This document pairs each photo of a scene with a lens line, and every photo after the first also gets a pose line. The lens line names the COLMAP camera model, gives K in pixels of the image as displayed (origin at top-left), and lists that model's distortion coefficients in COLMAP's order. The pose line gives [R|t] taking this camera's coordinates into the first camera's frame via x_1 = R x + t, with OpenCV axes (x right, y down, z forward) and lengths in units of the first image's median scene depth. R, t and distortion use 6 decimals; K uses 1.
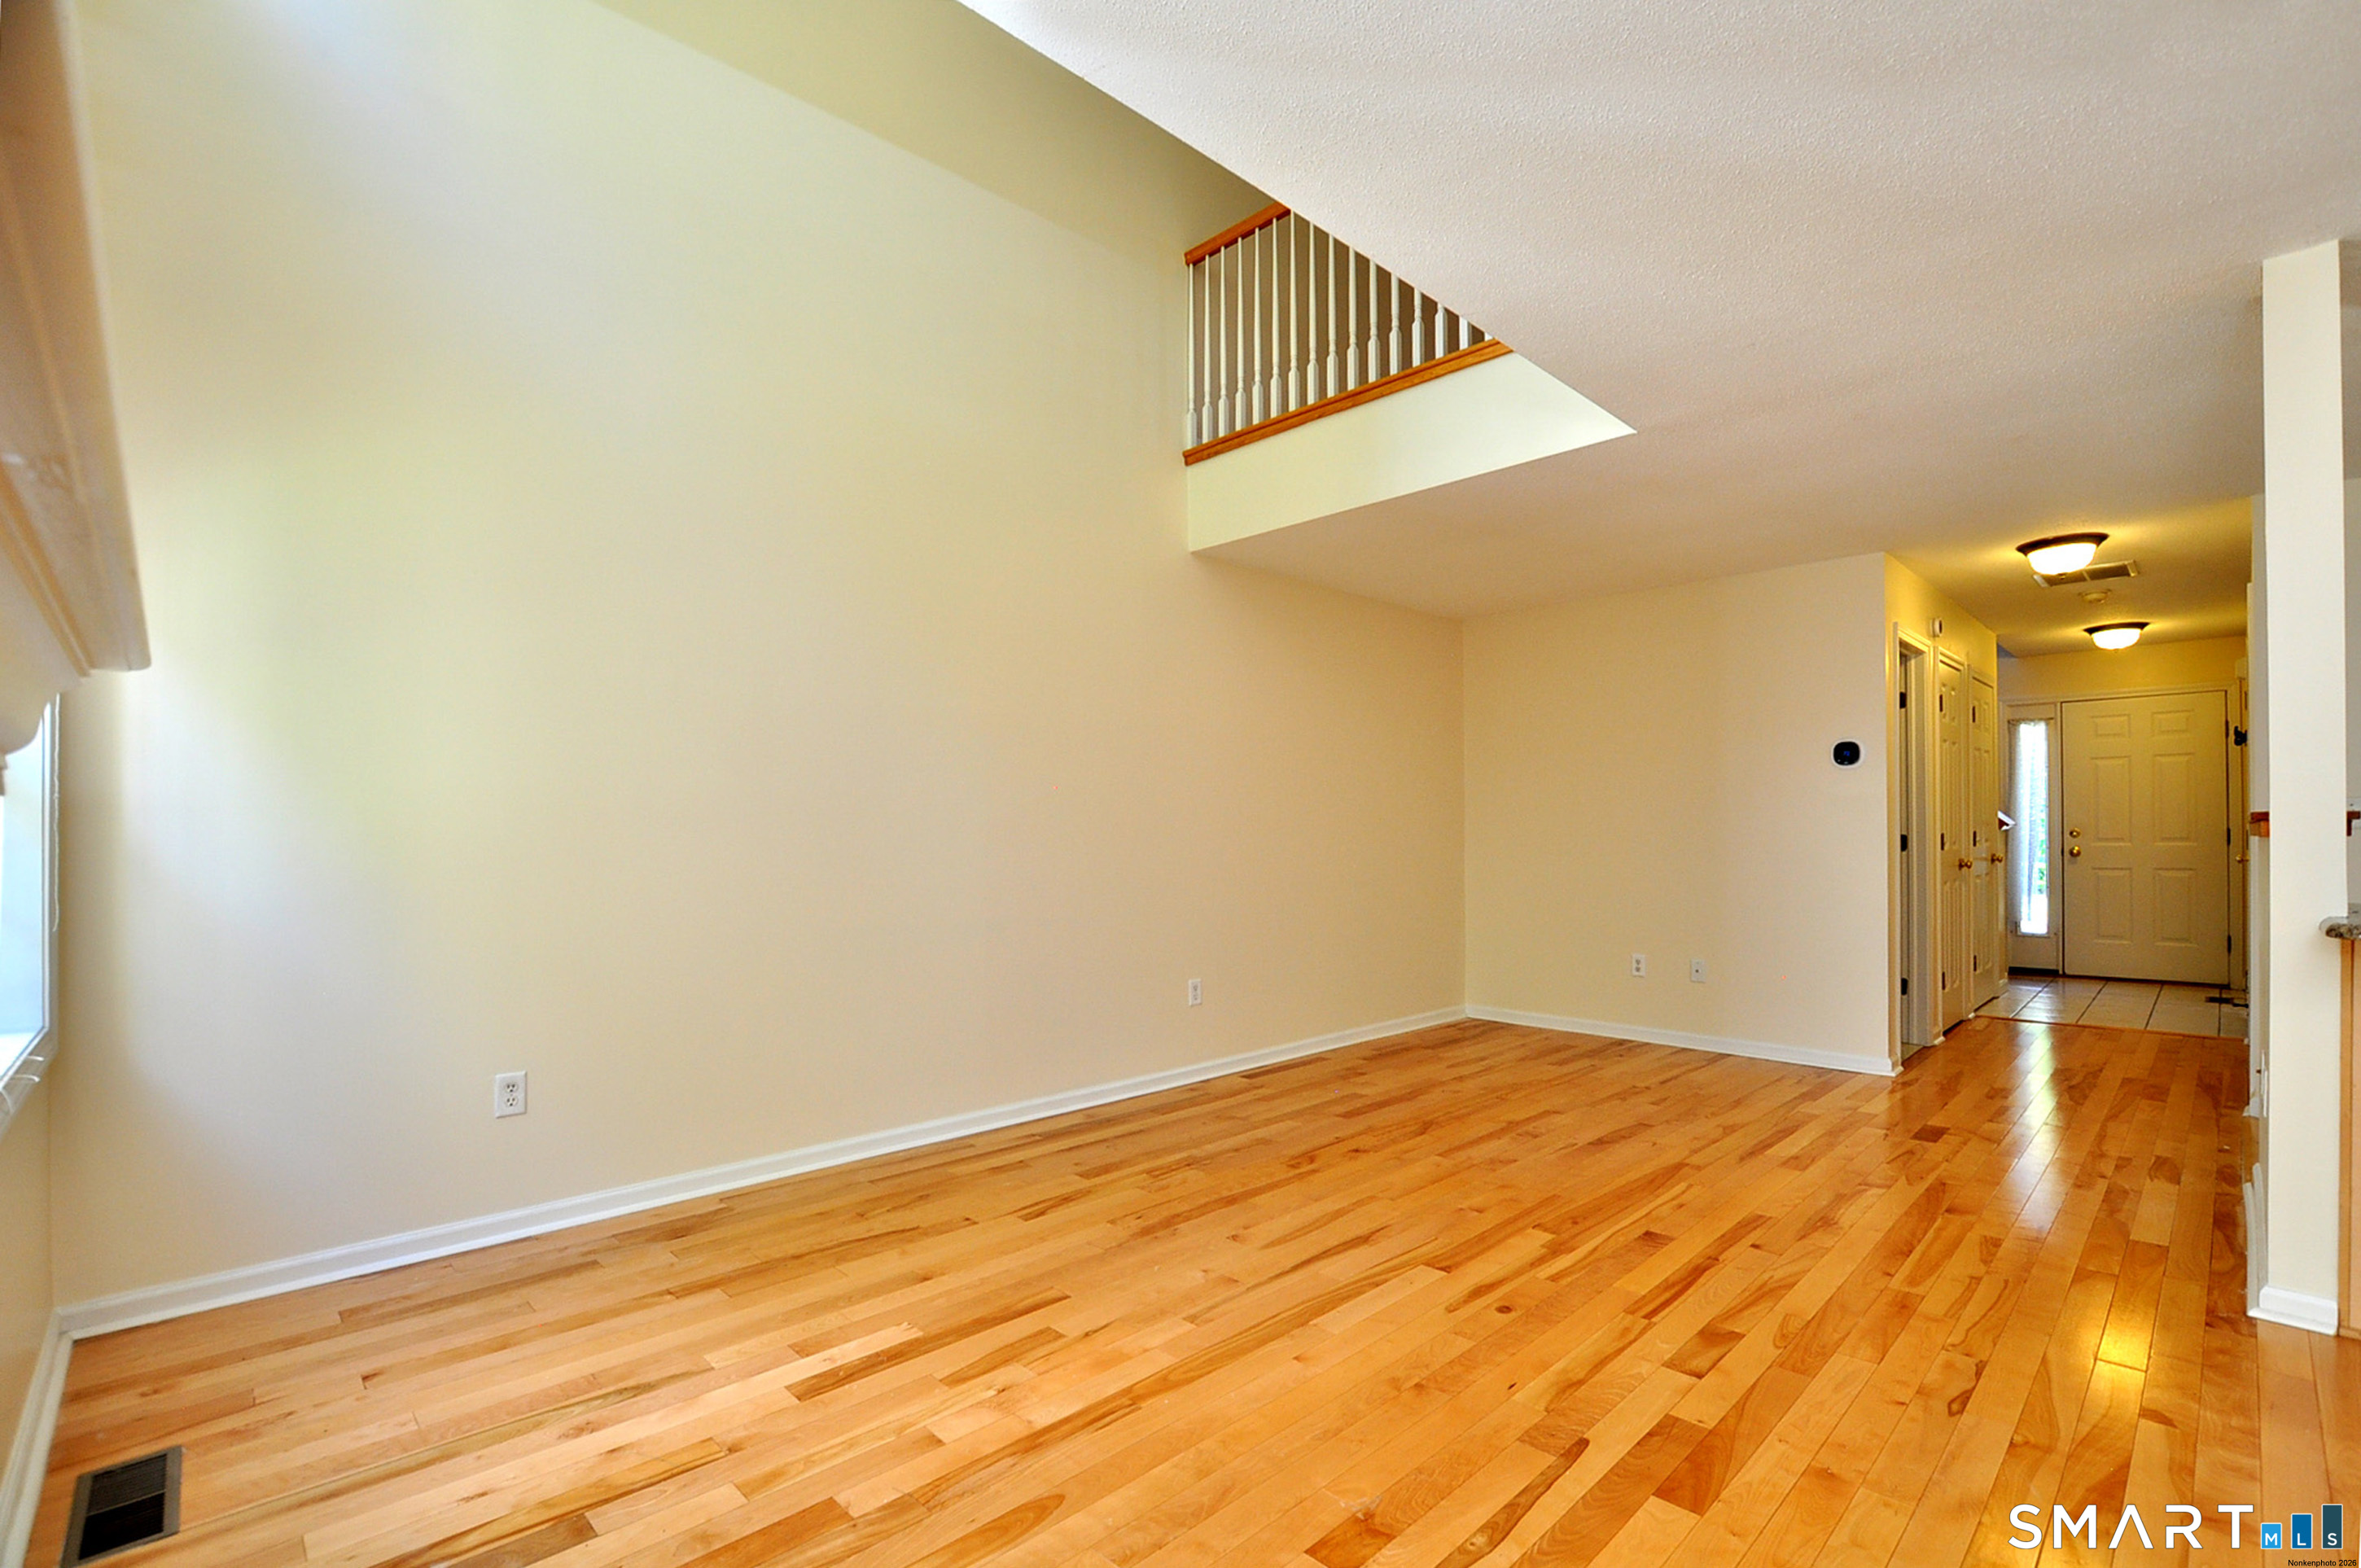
lens RADIAL K [[1046.9, 0, 1259.1], [0, 1046.9, 828.6], [0, 0, 1]] dist [-0.029195, -0.000068]
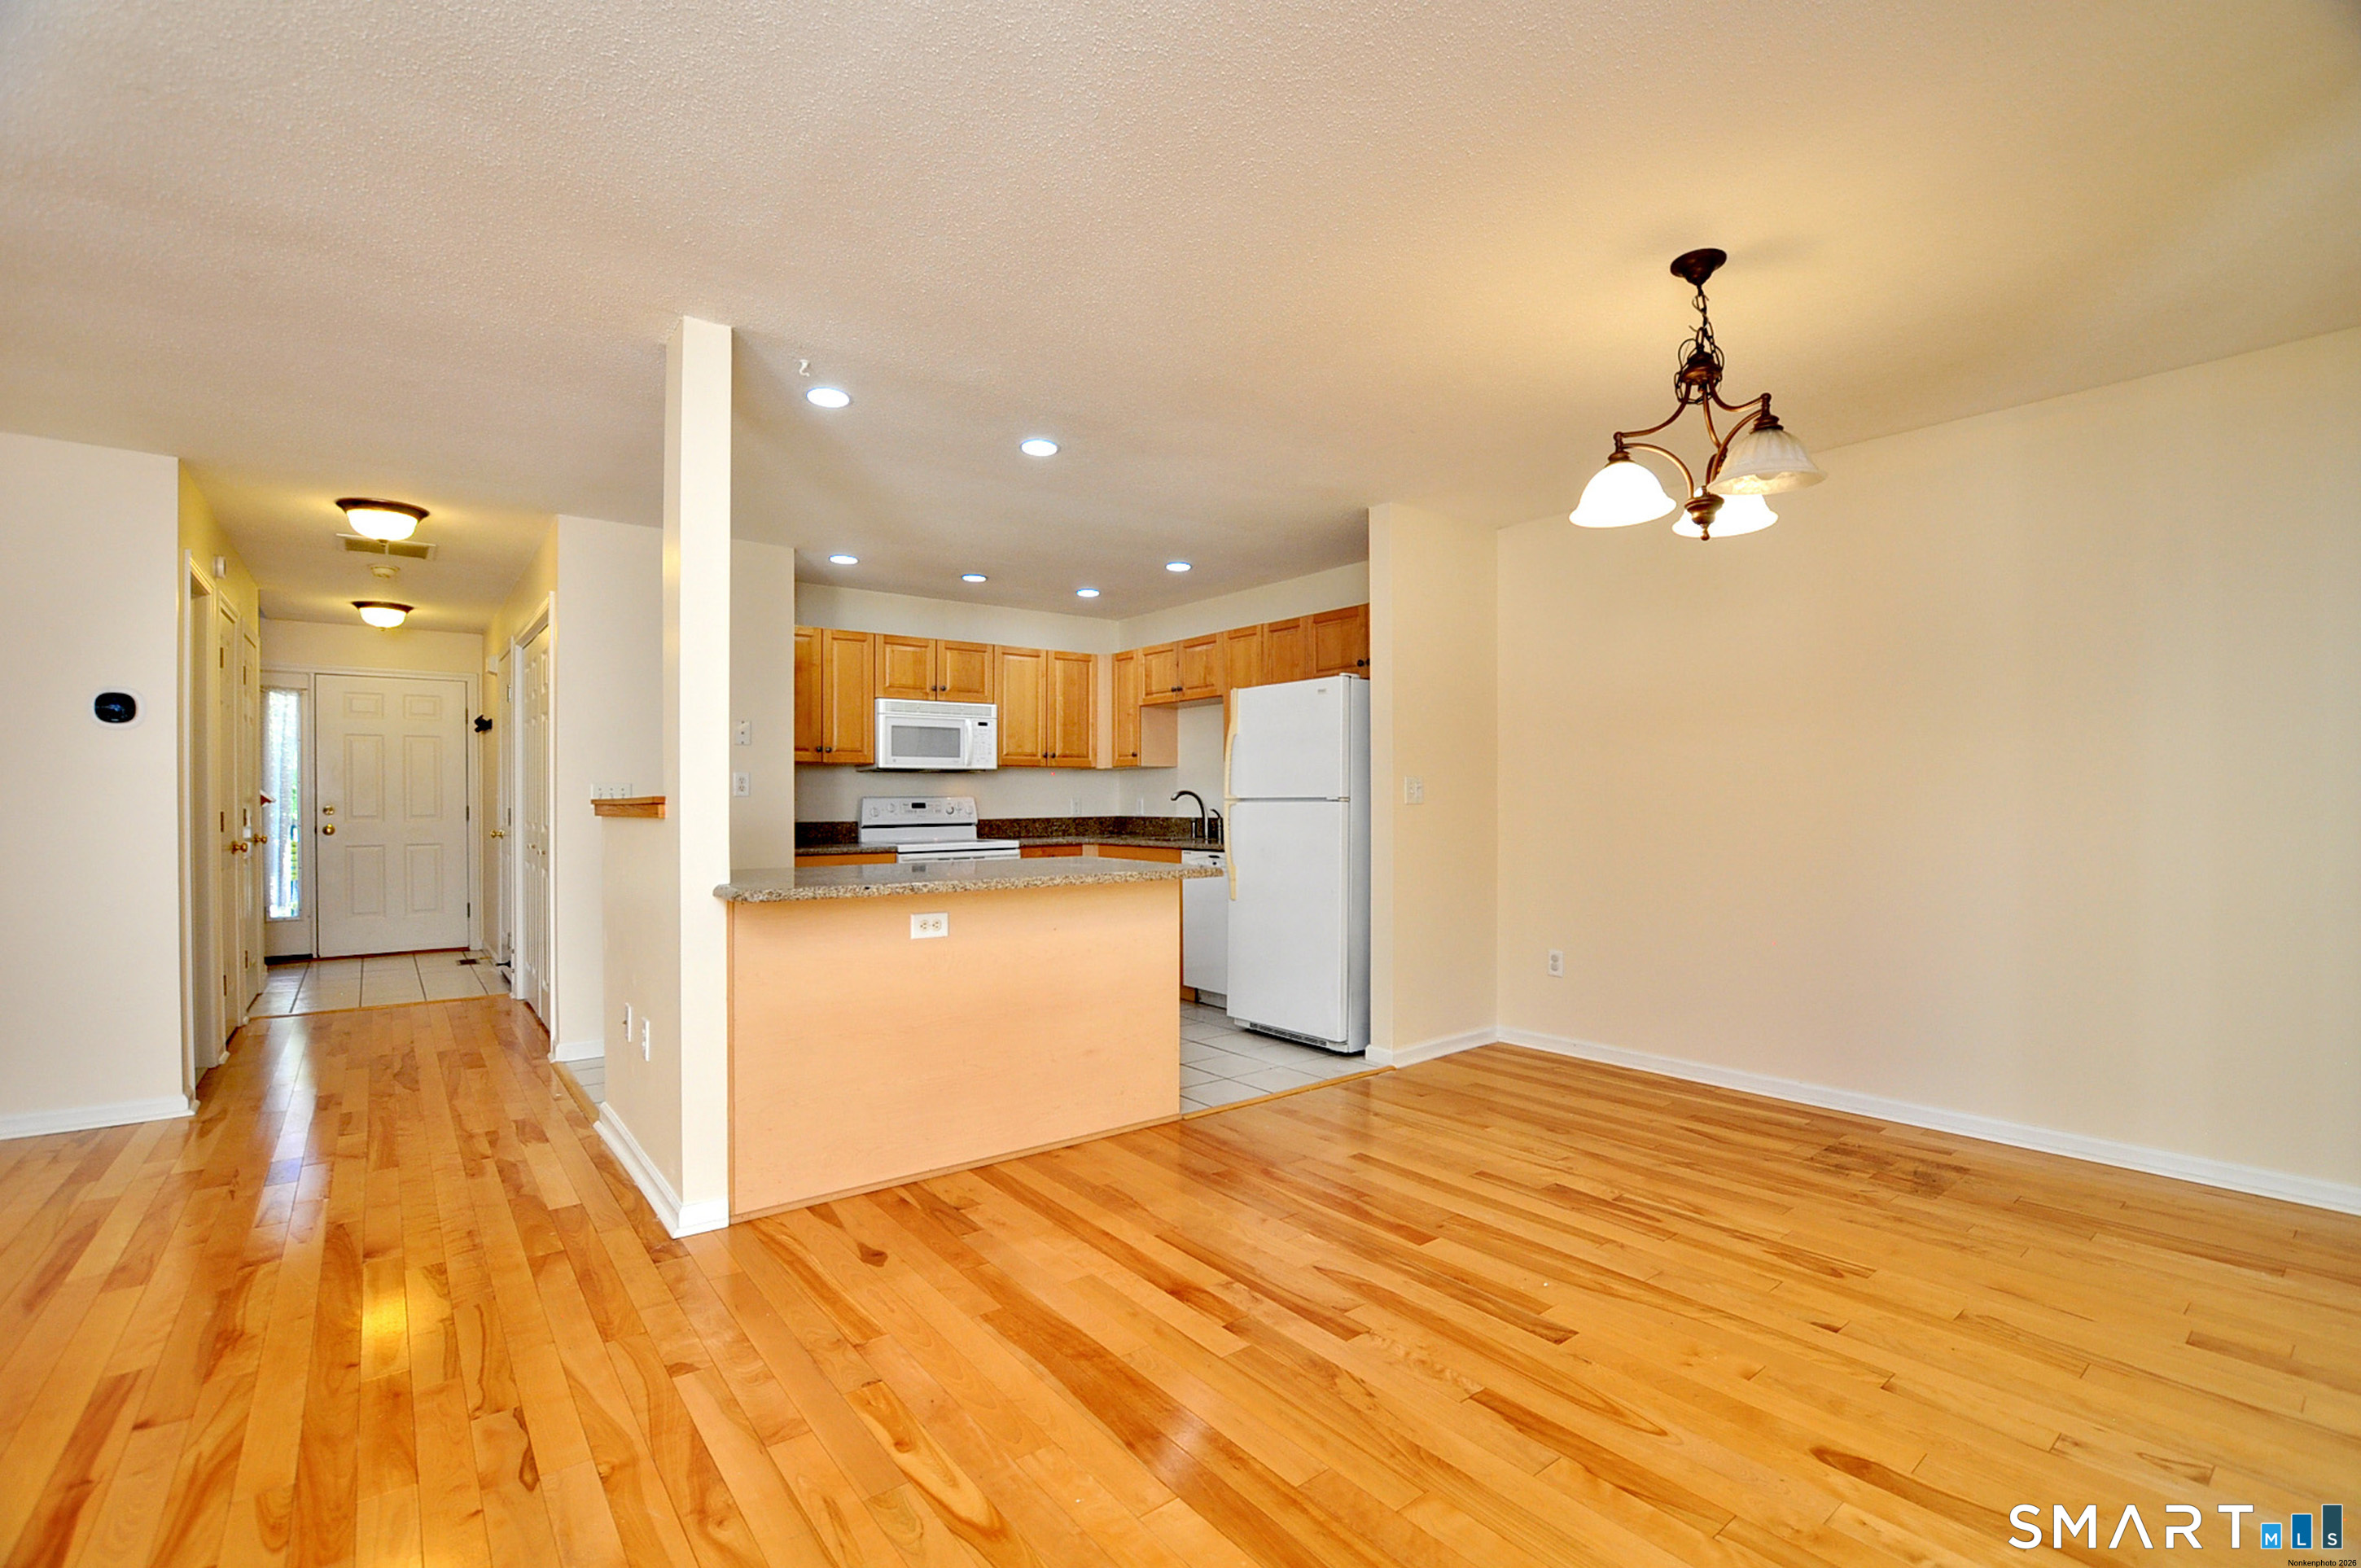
lens RADIAL K [[1033.5, 0, 1127.1], [0, 1033.5, 803.3], [0, 0, 1]] dist [-0.023546, 0.000336]
pose [[0.169069, 0.003979, 0.985596, -0.046959], [-0.004241, 0.999986, -0.003310, -0.004059], [-0.985595, -0.003620, 0.169083, 0.192421]]
